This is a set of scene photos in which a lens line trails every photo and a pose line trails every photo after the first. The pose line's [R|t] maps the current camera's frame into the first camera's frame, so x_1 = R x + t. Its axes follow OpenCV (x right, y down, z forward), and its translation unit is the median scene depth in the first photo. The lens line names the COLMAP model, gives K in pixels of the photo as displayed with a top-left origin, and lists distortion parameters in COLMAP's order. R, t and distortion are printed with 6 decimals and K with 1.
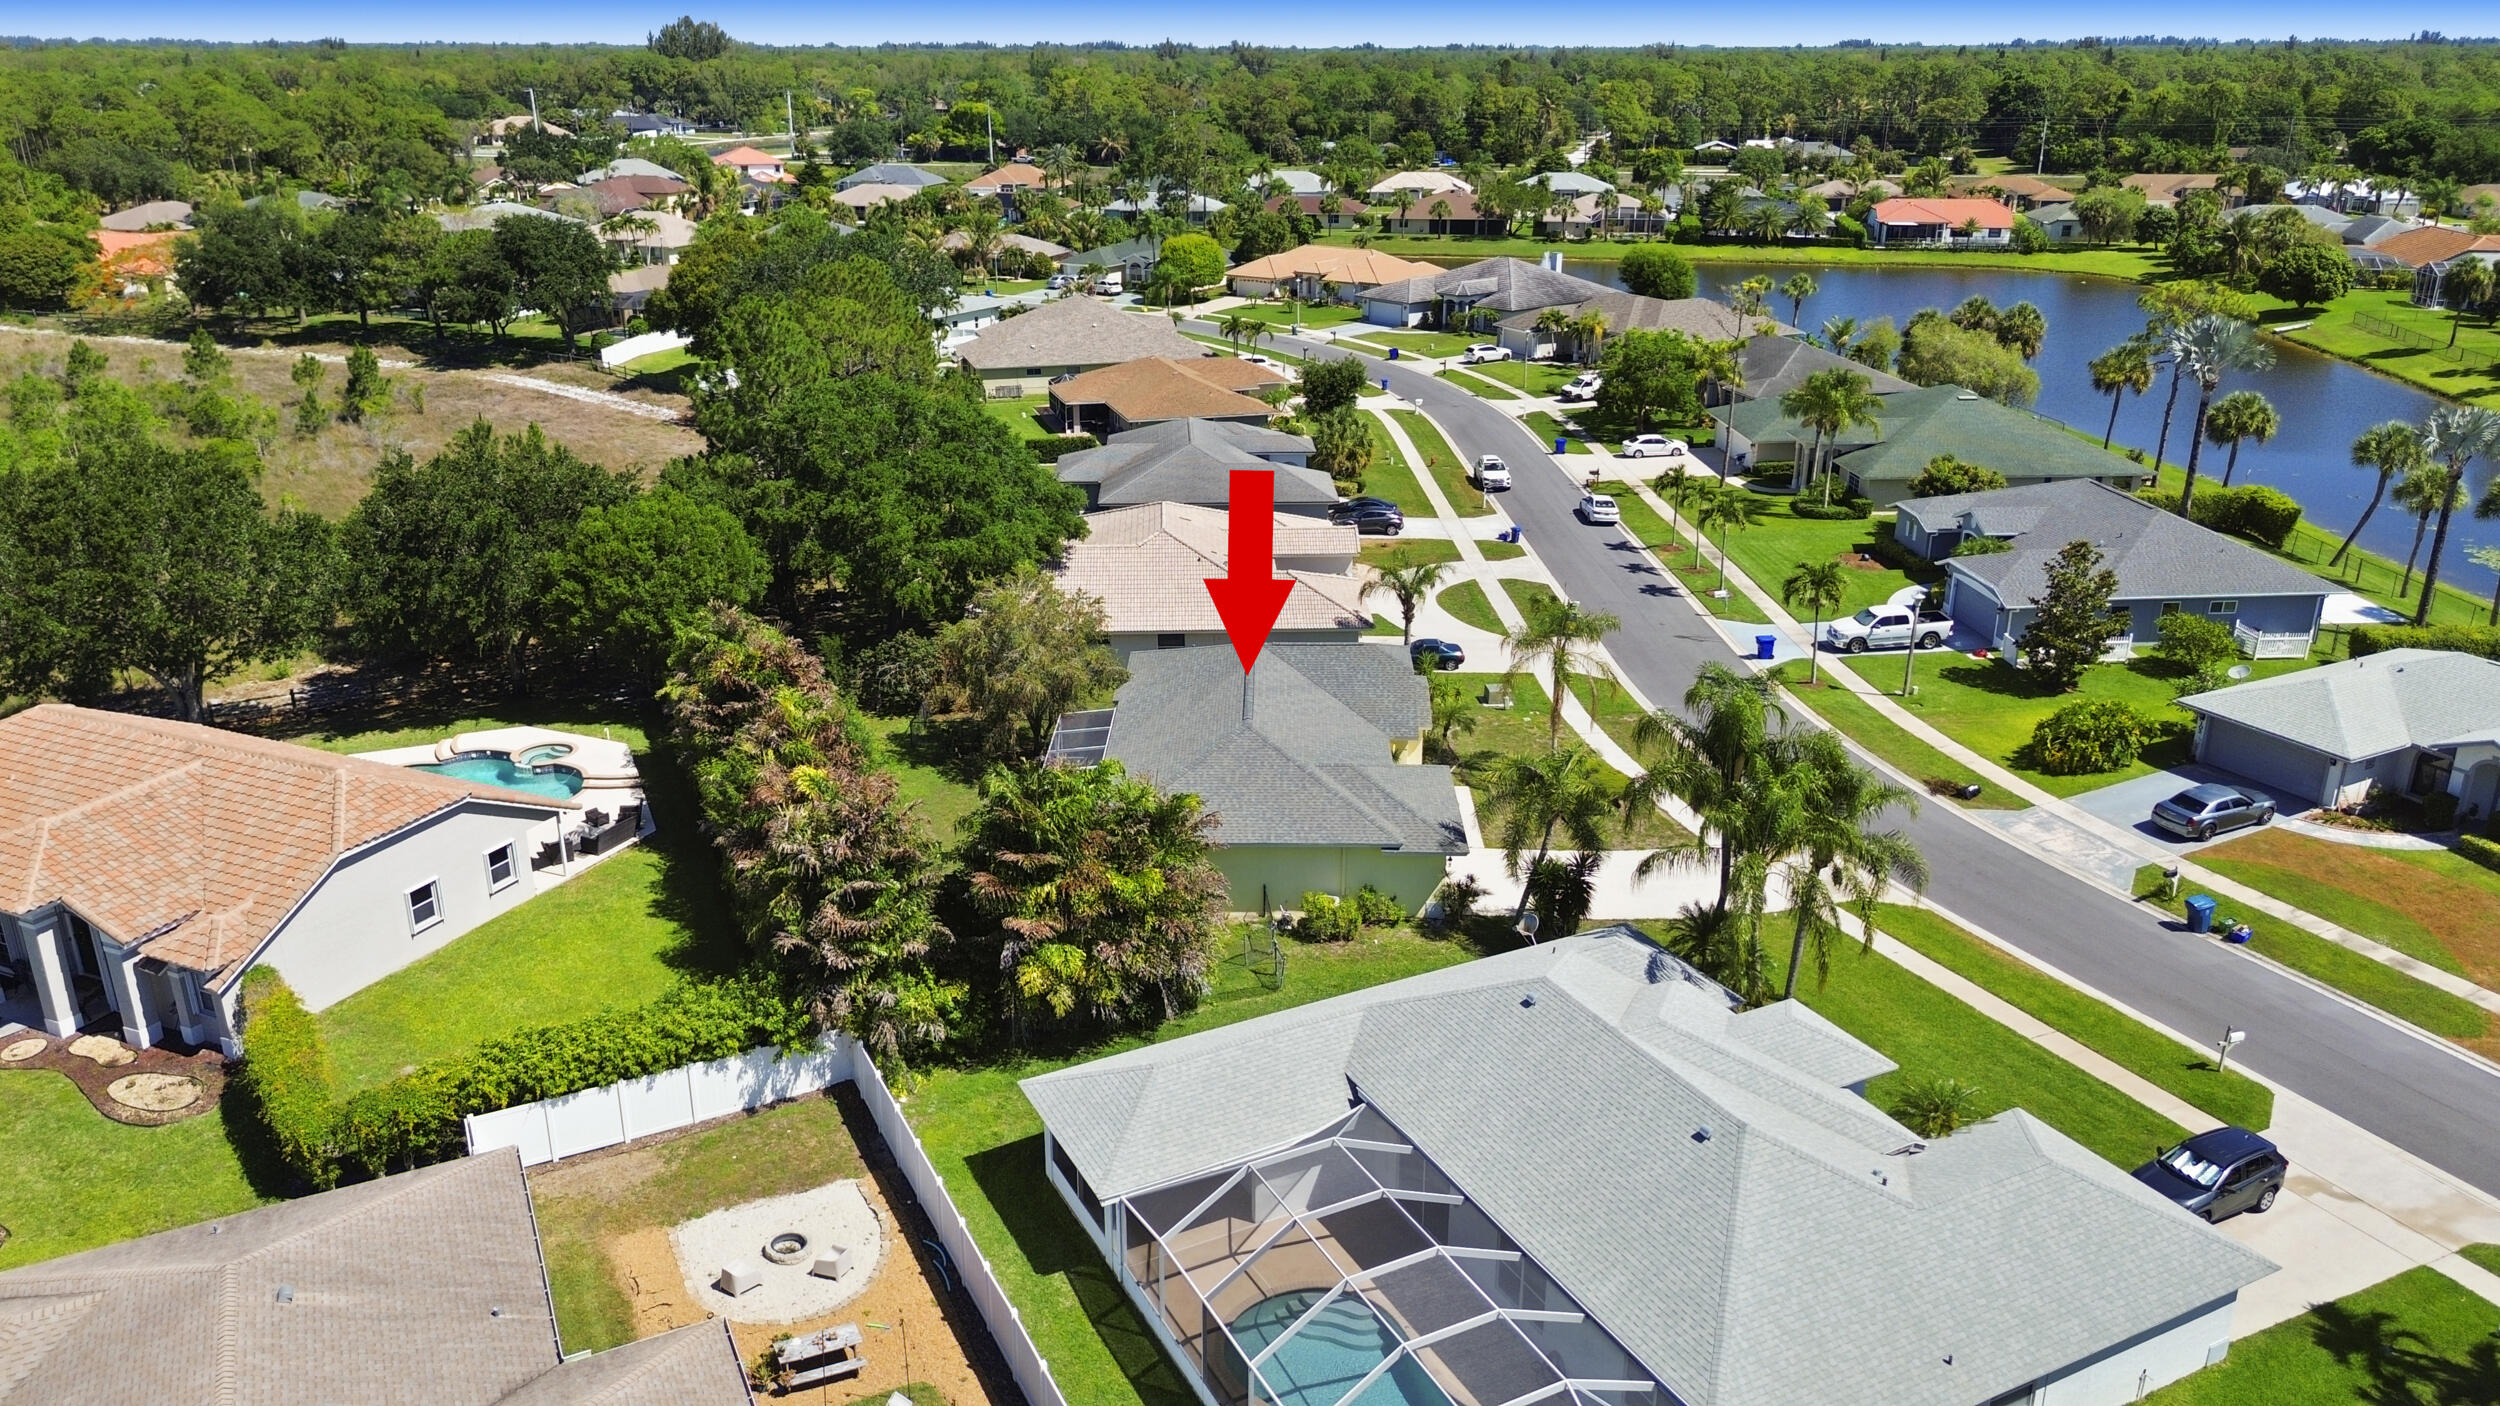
lens RADIAL K [[1775.9, 0, 1254.4], [0, 1775.9, 691.2], [0, 0, 1]] dist [0.071586, -0.071716]
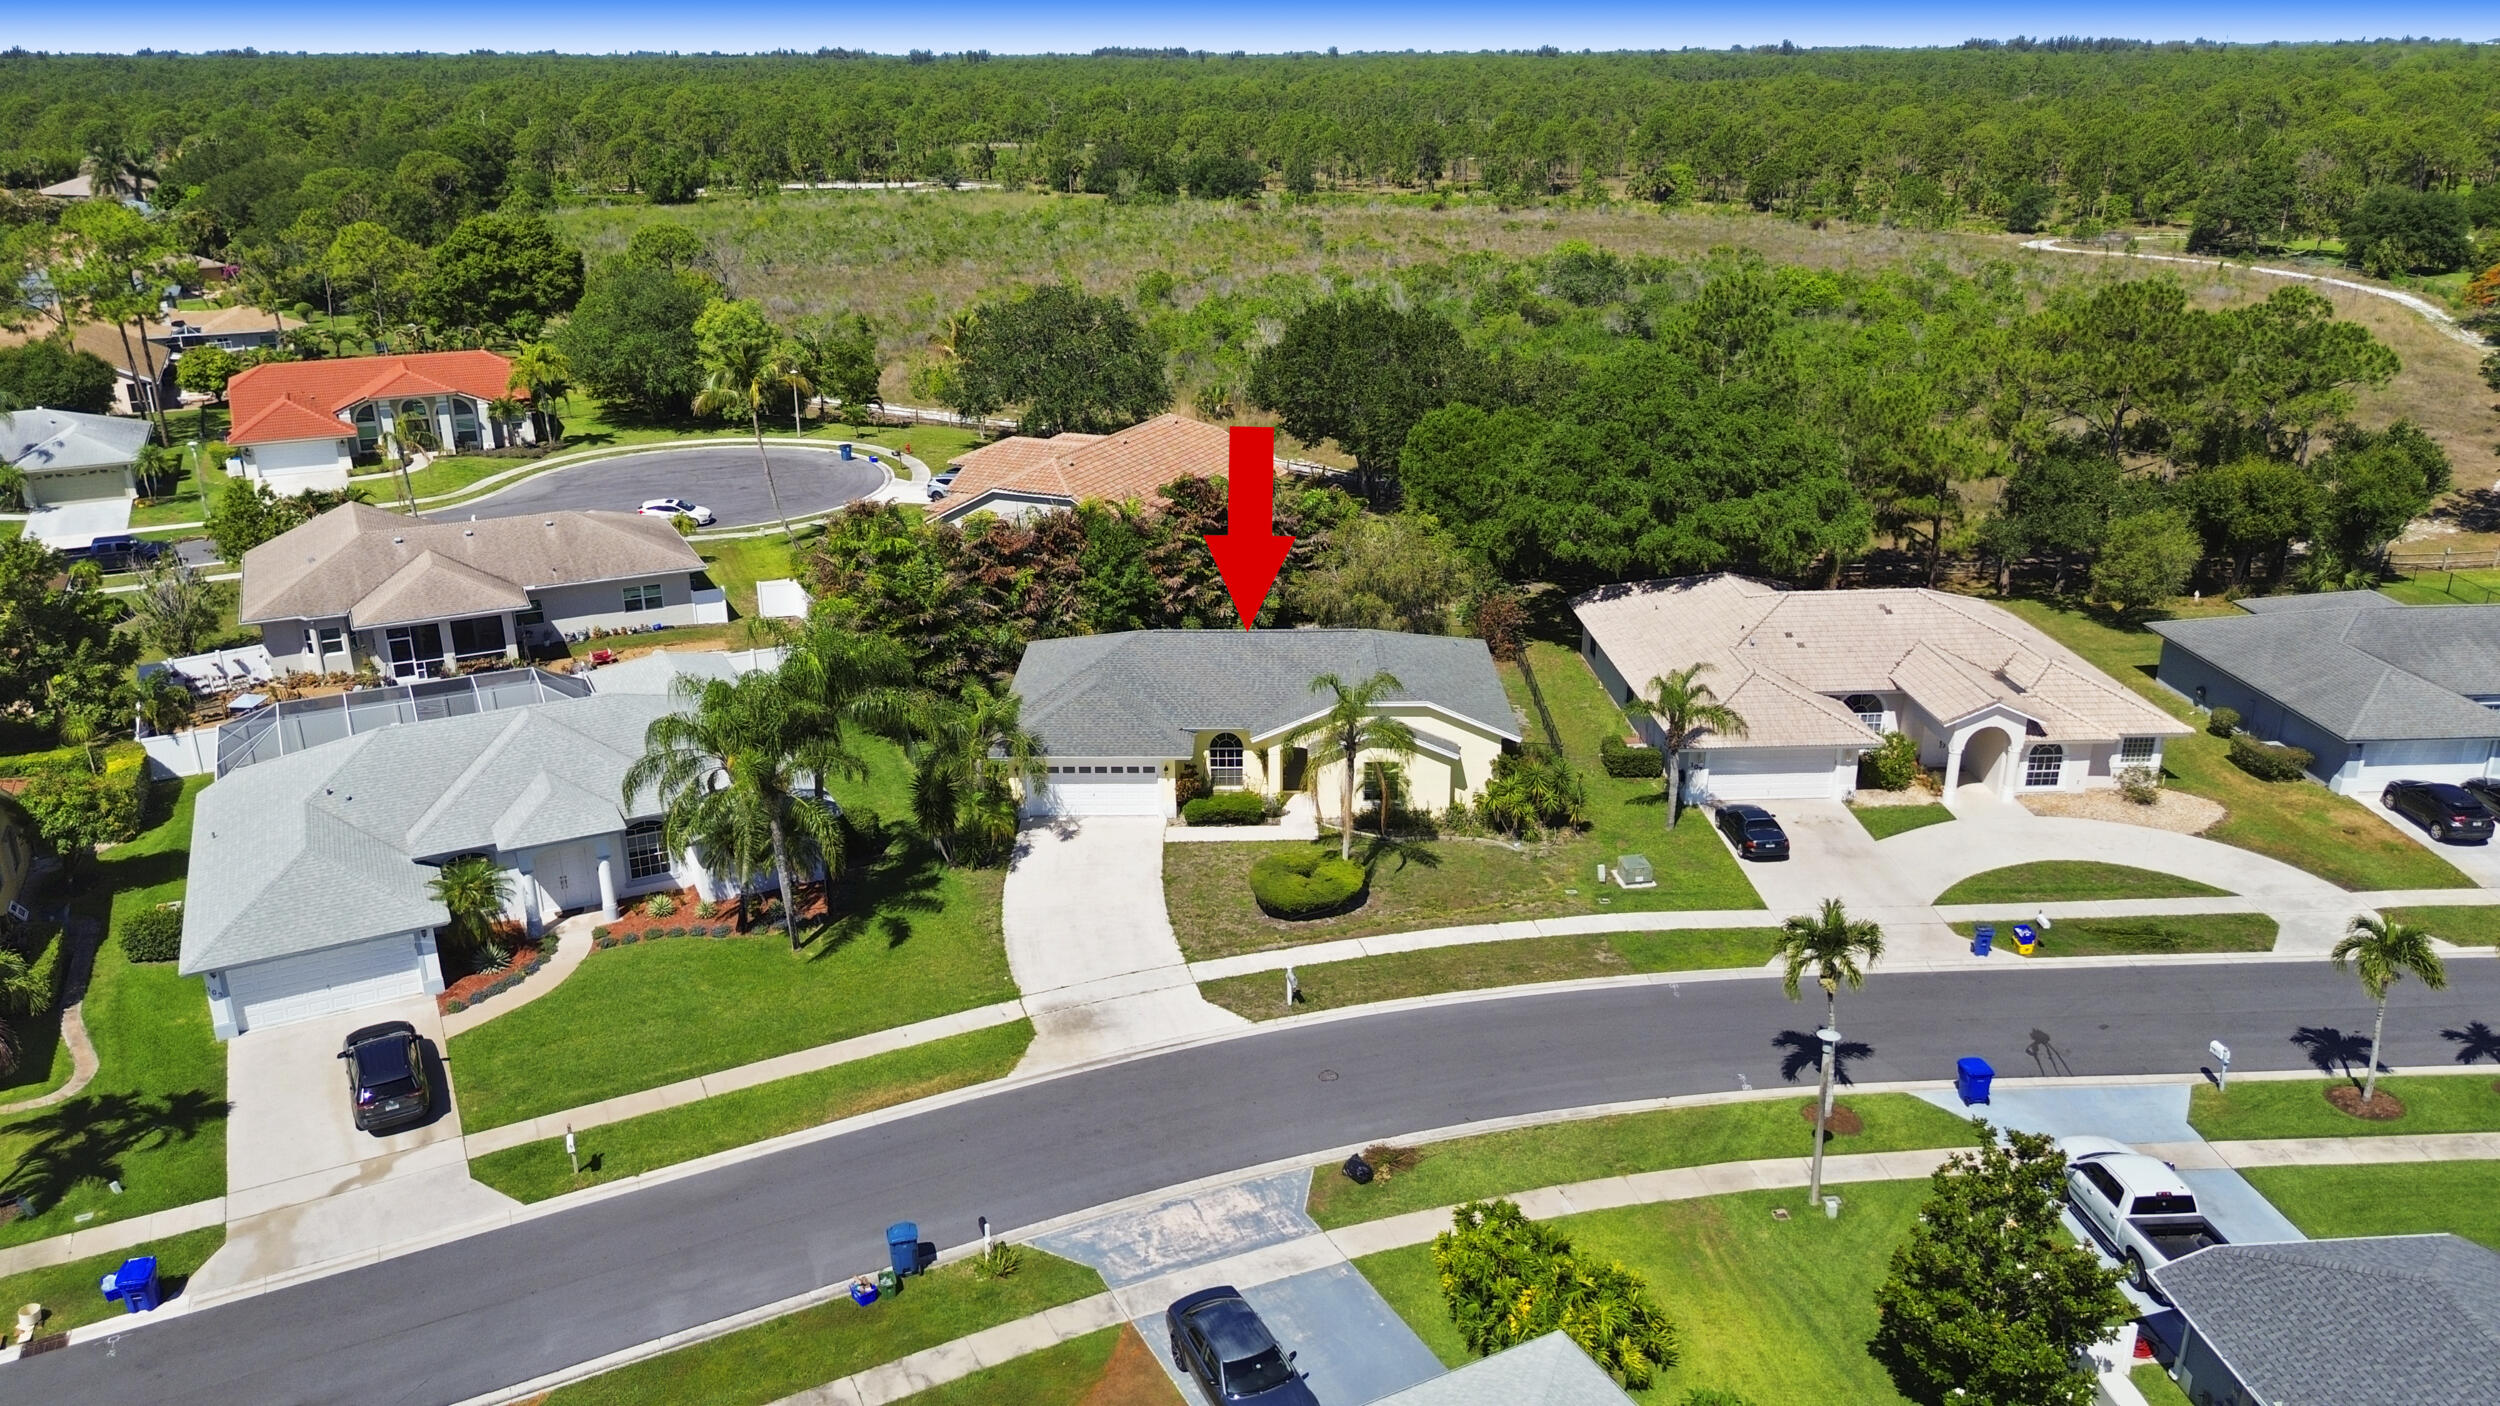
lens RADIAL K [[1775.9, 0, 1254.4], [0, 1775.9, 691.2], [0, 0, 1]] dist [0.071586, -0.071716]
pose [[0.002822, 0.335724, -0.941956, 0.397912], [-0.333012, 0.888510, 0.315677, -0.121463], [0.942918, 0.312792, 0.114308, 0.350199]]
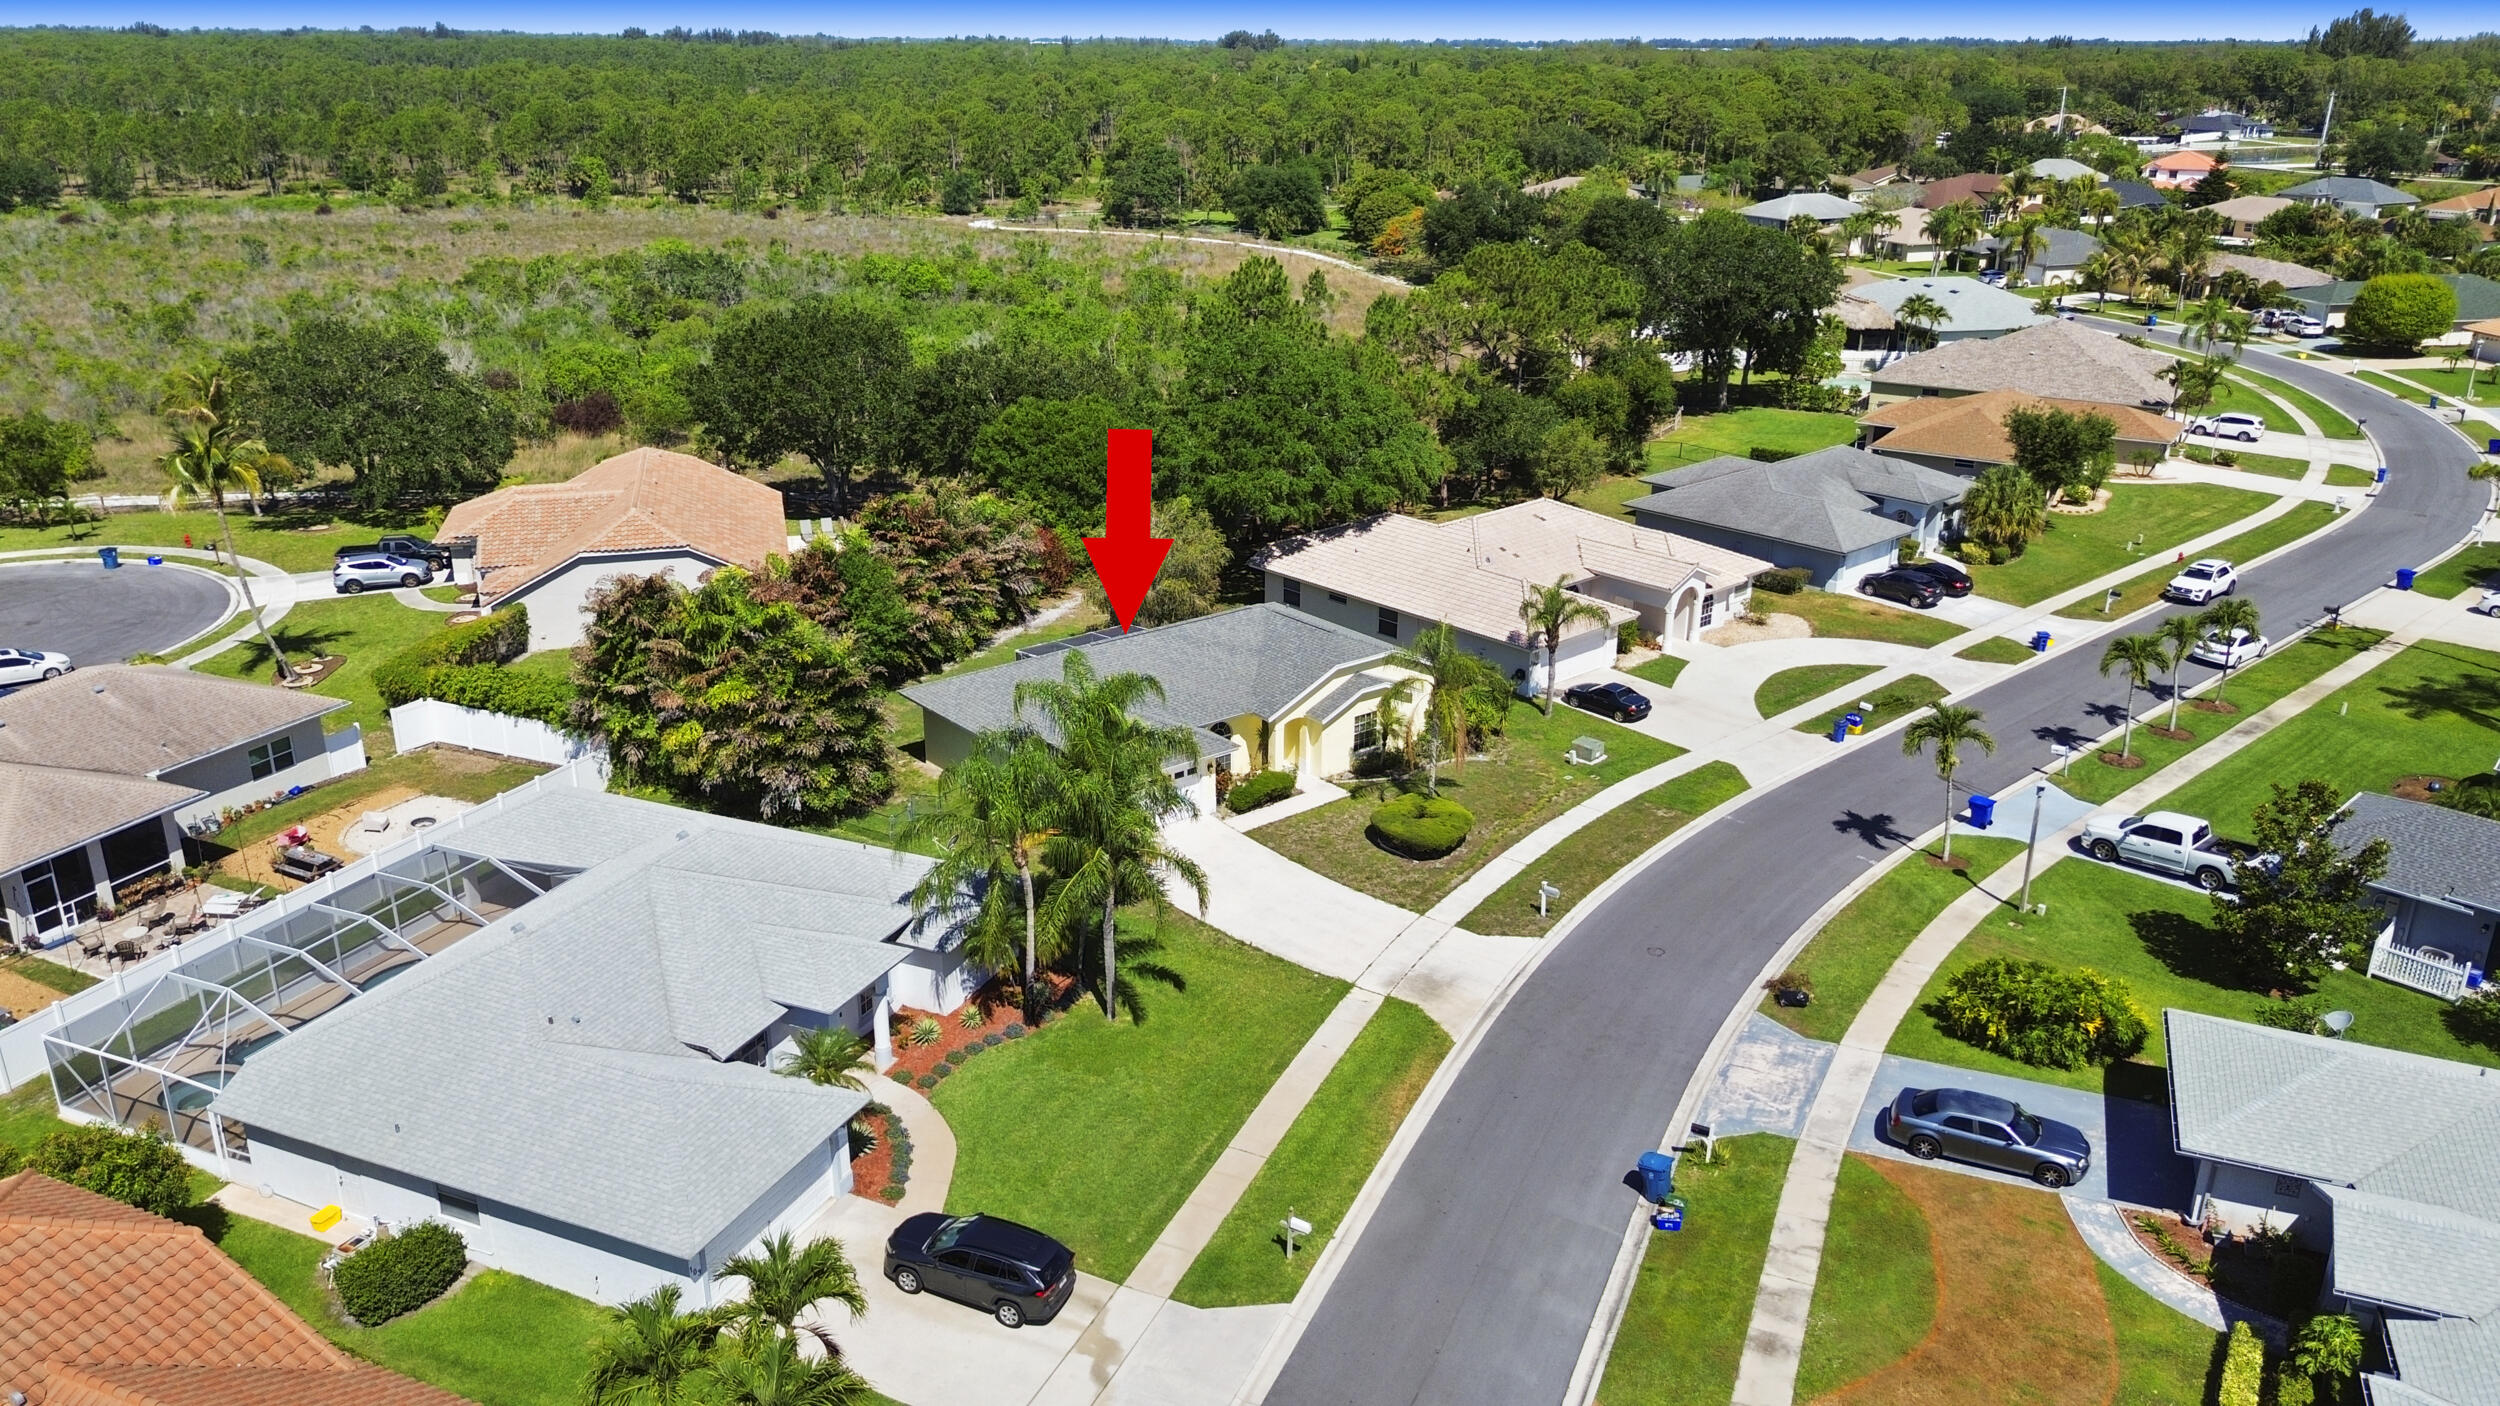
lens RADIAL K [[1775.9, 0, 1254.4], [0, 1775.9, 691.2], [0, 0, 1]] dist [0.071586, -0.071716]
pose [[0.638338, 0.266334, -0.722213, 0.325870], [-0.265437, 0.956849, 0.118252, -0.042938], [0.722543, 0.116218, 0.681488, 0.117625]]
